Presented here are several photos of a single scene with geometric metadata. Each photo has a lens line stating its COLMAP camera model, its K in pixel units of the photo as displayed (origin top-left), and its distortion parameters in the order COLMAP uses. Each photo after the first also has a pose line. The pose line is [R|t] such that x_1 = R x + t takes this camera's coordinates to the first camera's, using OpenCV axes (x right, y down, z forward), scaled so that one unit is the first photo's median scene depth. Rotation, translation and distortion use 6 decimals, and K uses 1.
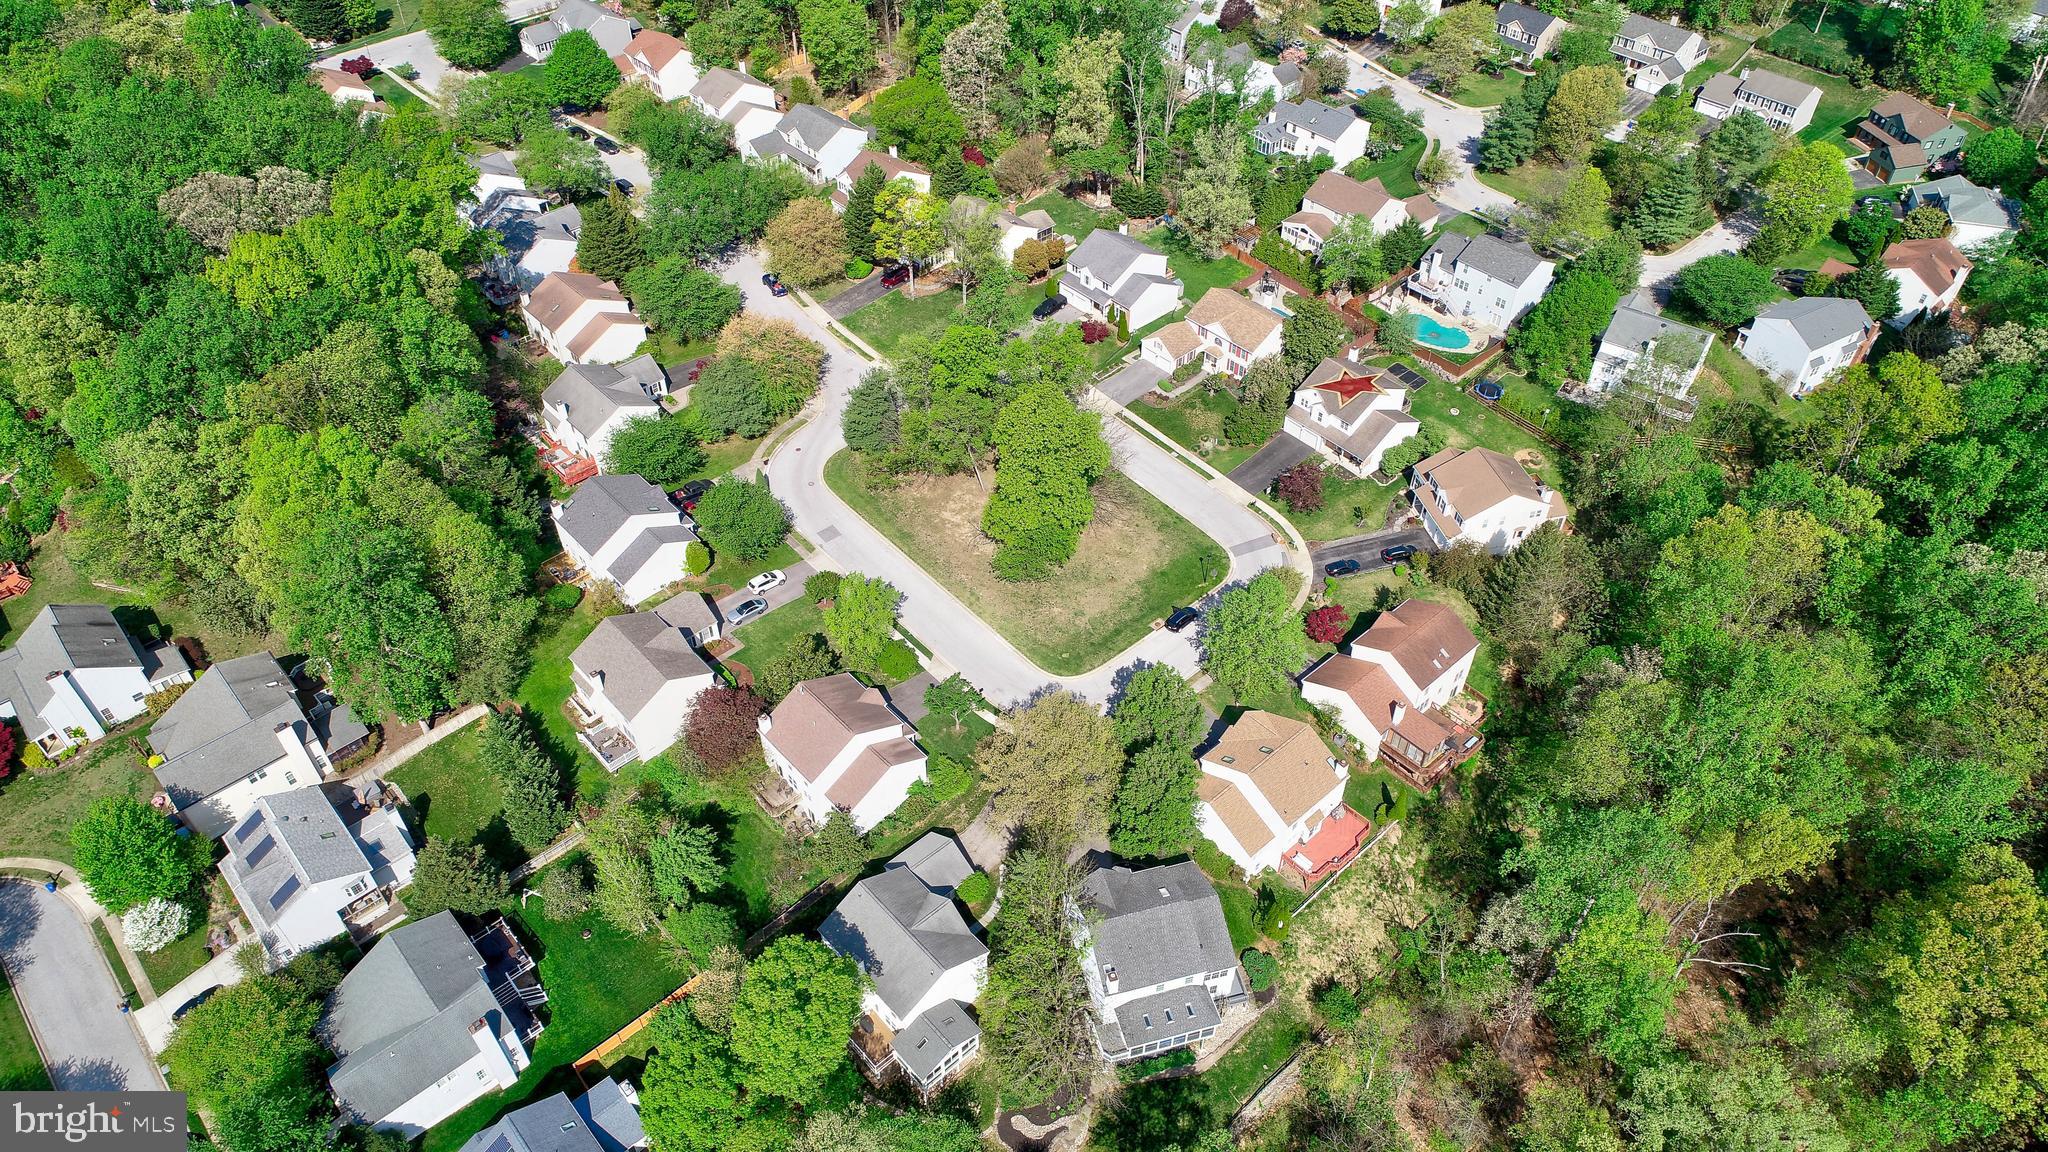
lens RADIAL K [[1415.8, 0, 987.3], [0, 1415.8, 543.6], [0, 0, 1]] dist [0.000362, -0.000128]
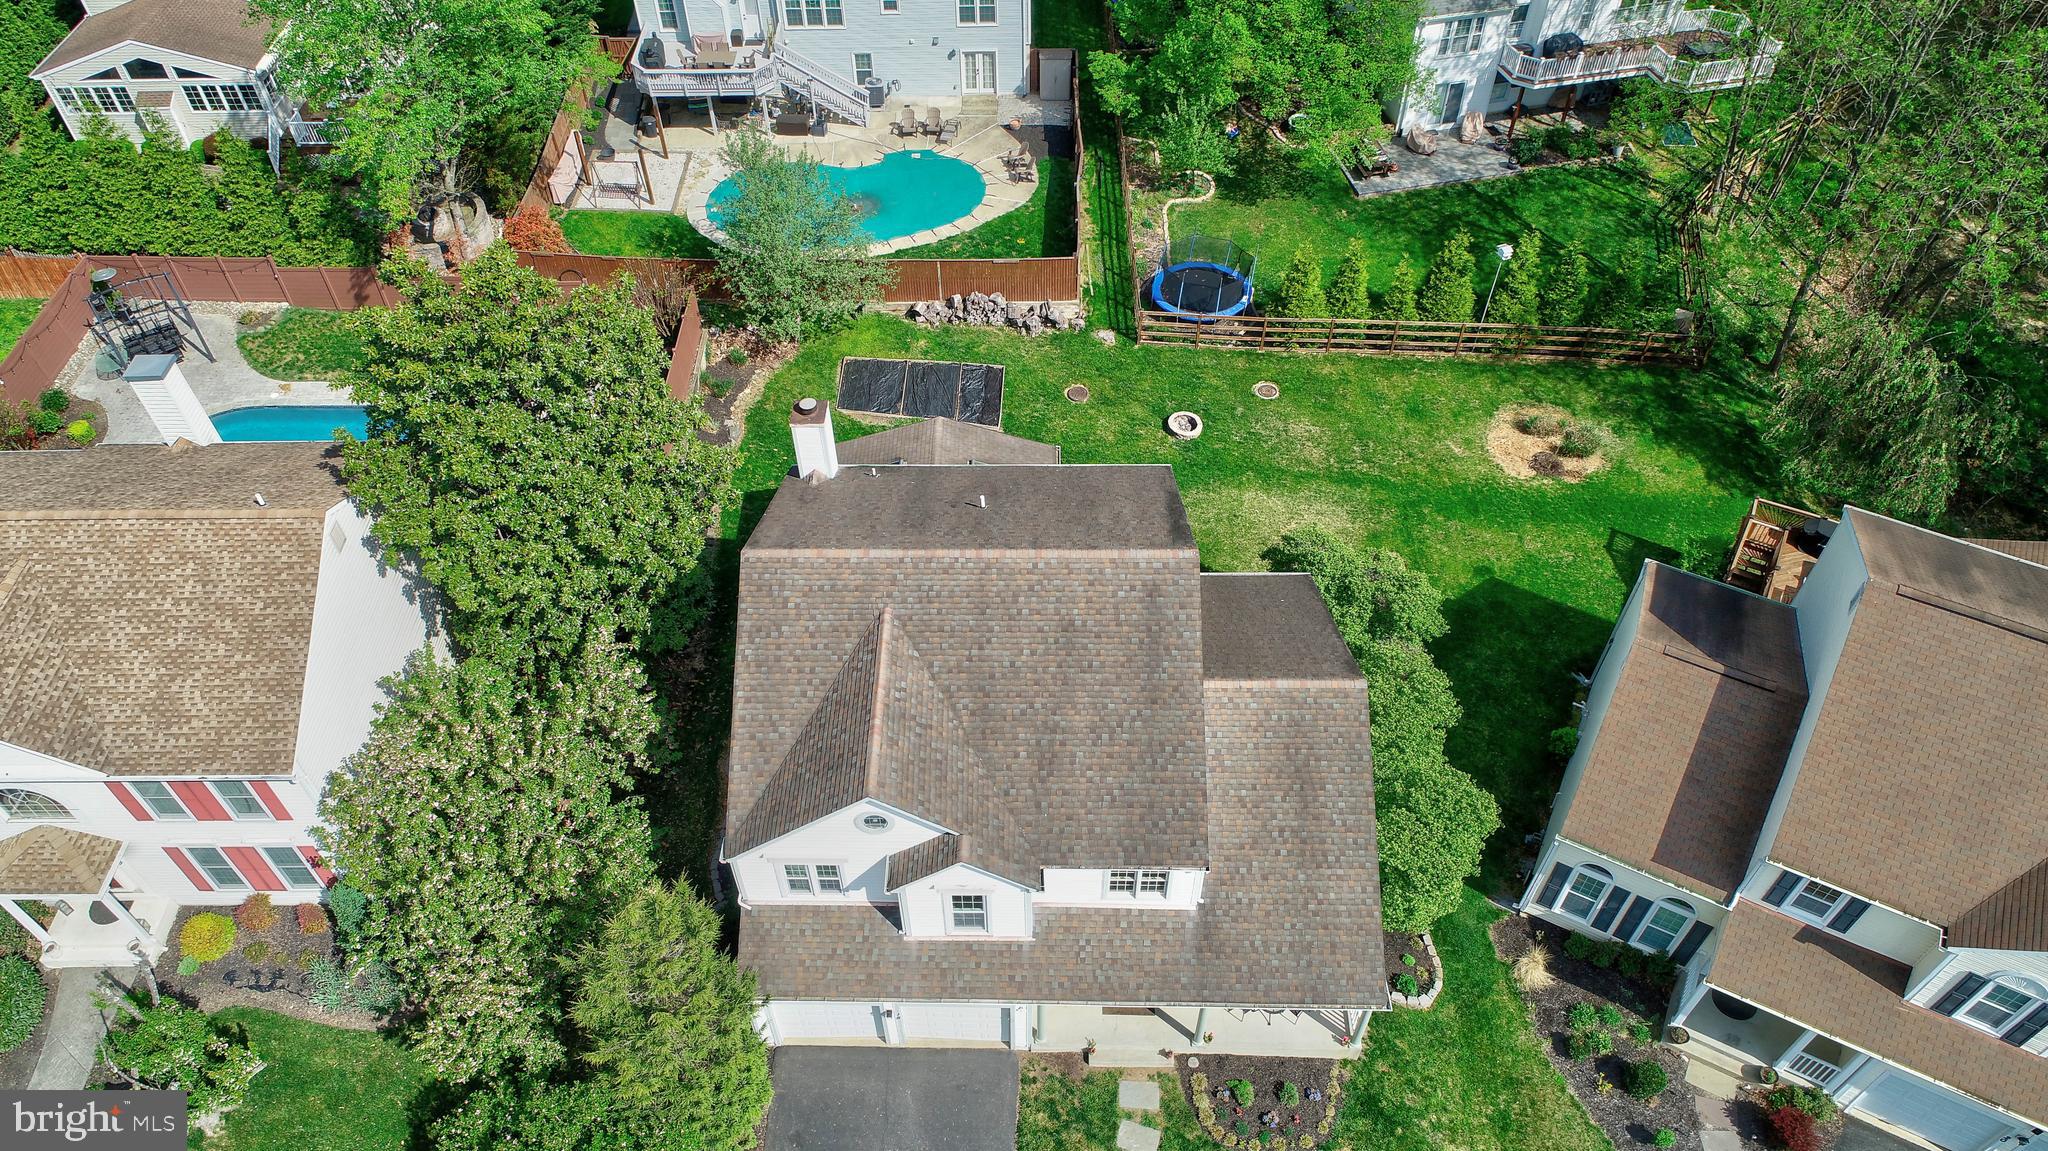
lens RADIAL K [[1393.1, 0, 1002.0], [0, 1393.1, 612.2], [0, 0, 1]] dist [-0.006192, -0.001871]
pose [[0.666981, -0.559928, 0.491545, 0.171602], [0.512839, 0.823586, 0.242287, -0.142463], [-0.540492, 0.090483, 0.836469, 0.820880]]
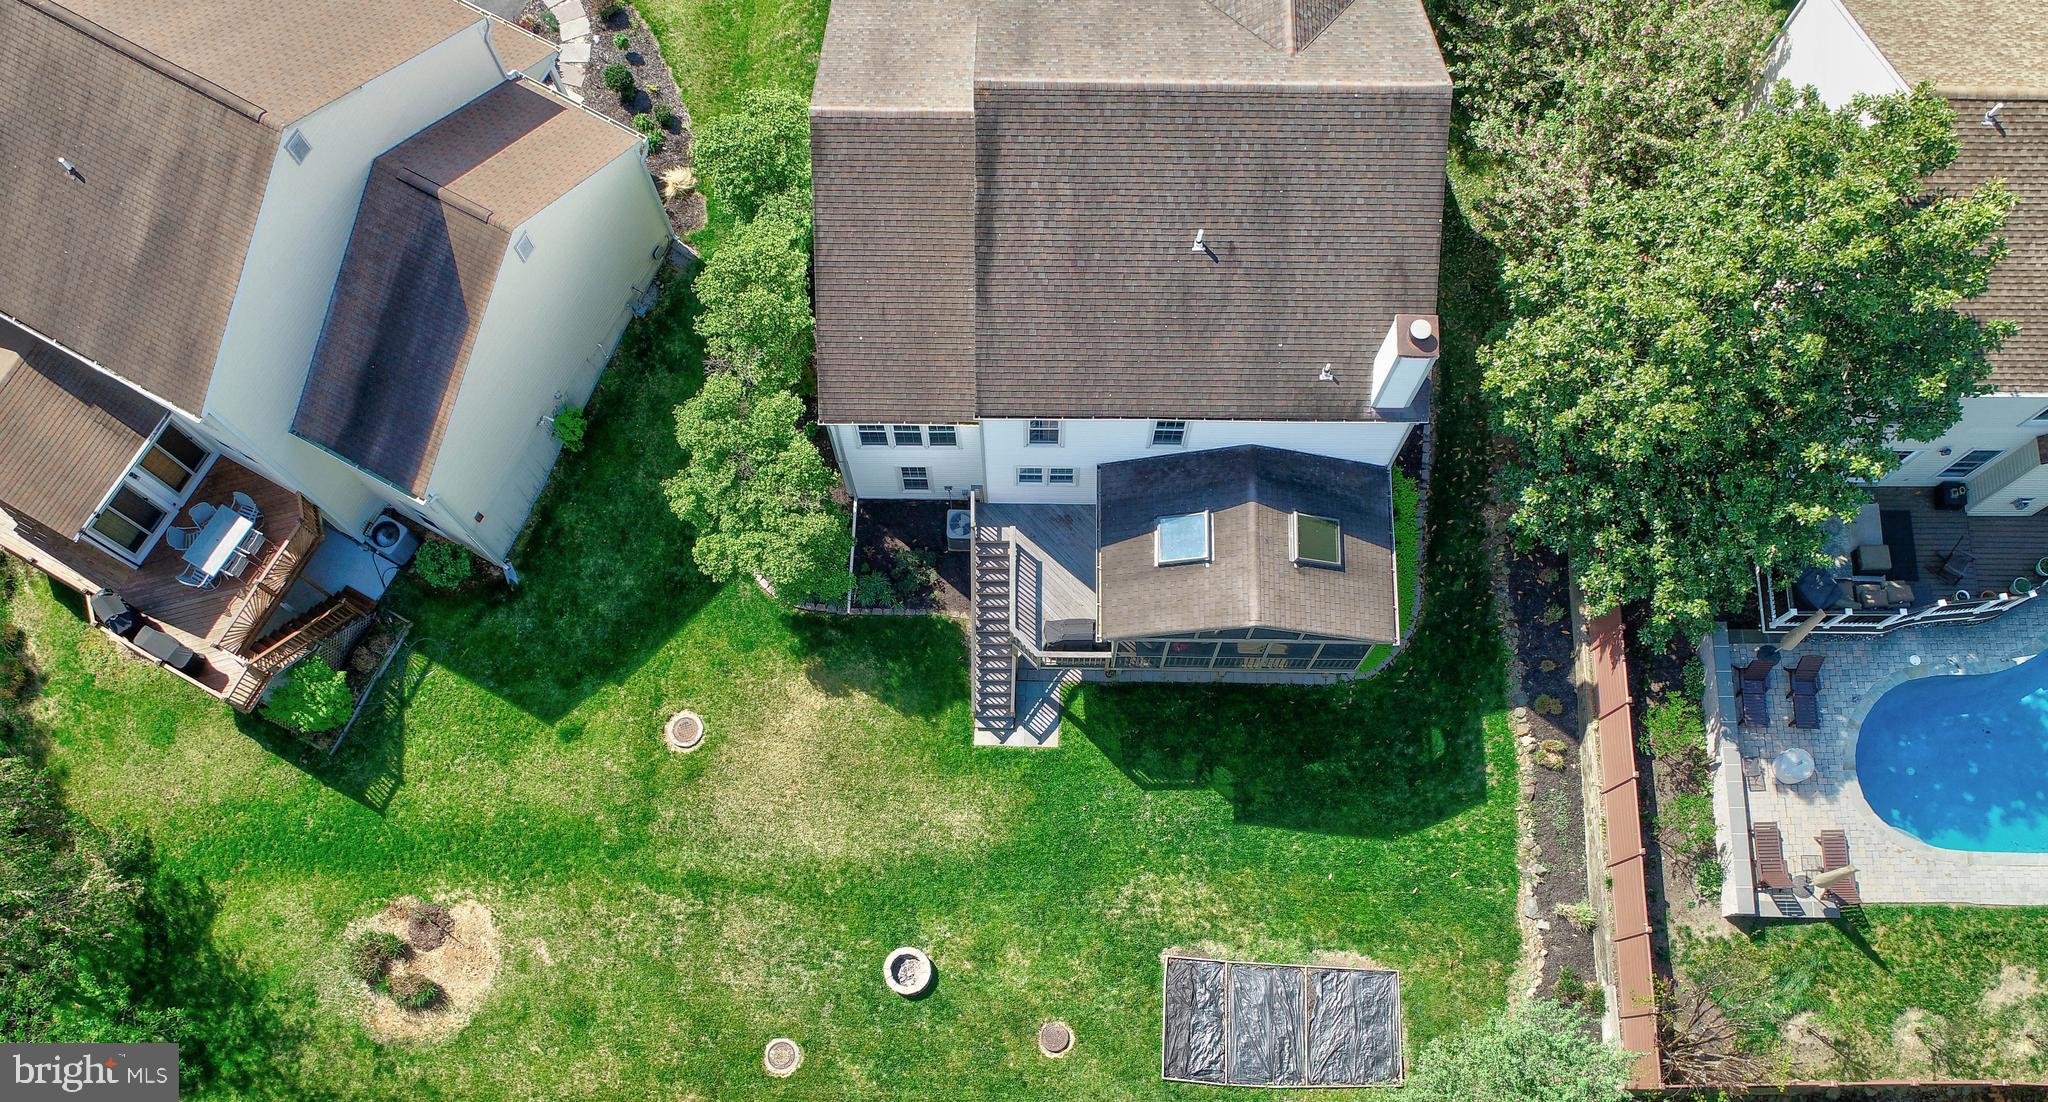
lens RADIAL K [[1460.1, 0, 1029.6], [0, 1460.1, 788.9], [0, 0, 1]] dist [0.004093, -0.003102]
pose [[-0.659452, 0.736214, -0.152025, 0.332614], [-0.508211, -0.287589, 0.811797, -0.245081], [0.553936, 0.612602, 0.563803, 0.895231]]
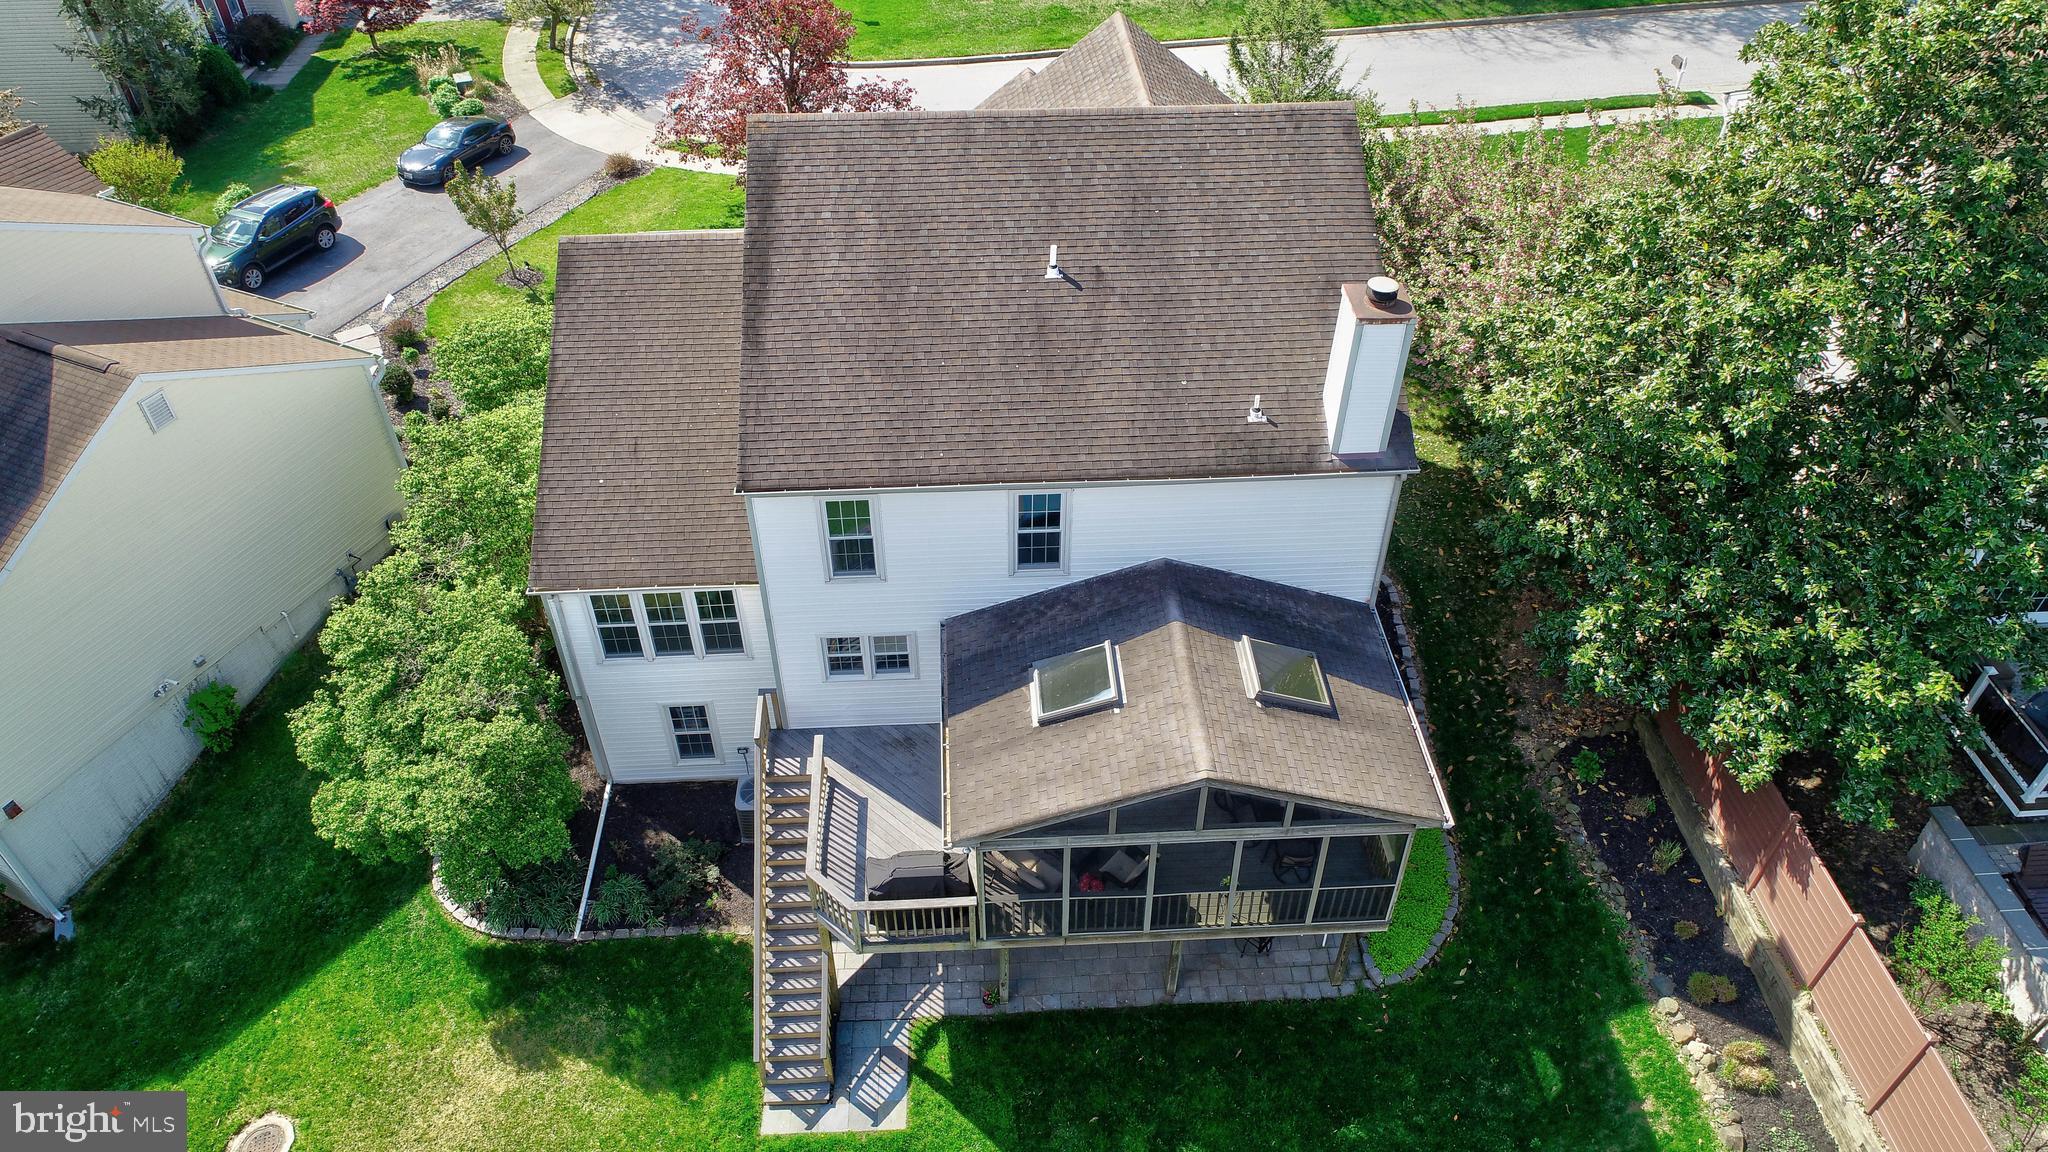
lens RADIAL K [[1377.7, 0, 1024.0], [0, 1377.7, 576.0], [0, 0, 1]] dist [-0.000933, 0.000478]
pose [[-0.609700, 0.528242, -0.590954, 0.331216], [-0.536216, 0.274180, 0.798309, -0.189951], [0.583728, 0.803608, 0.116084, 0.961046]]
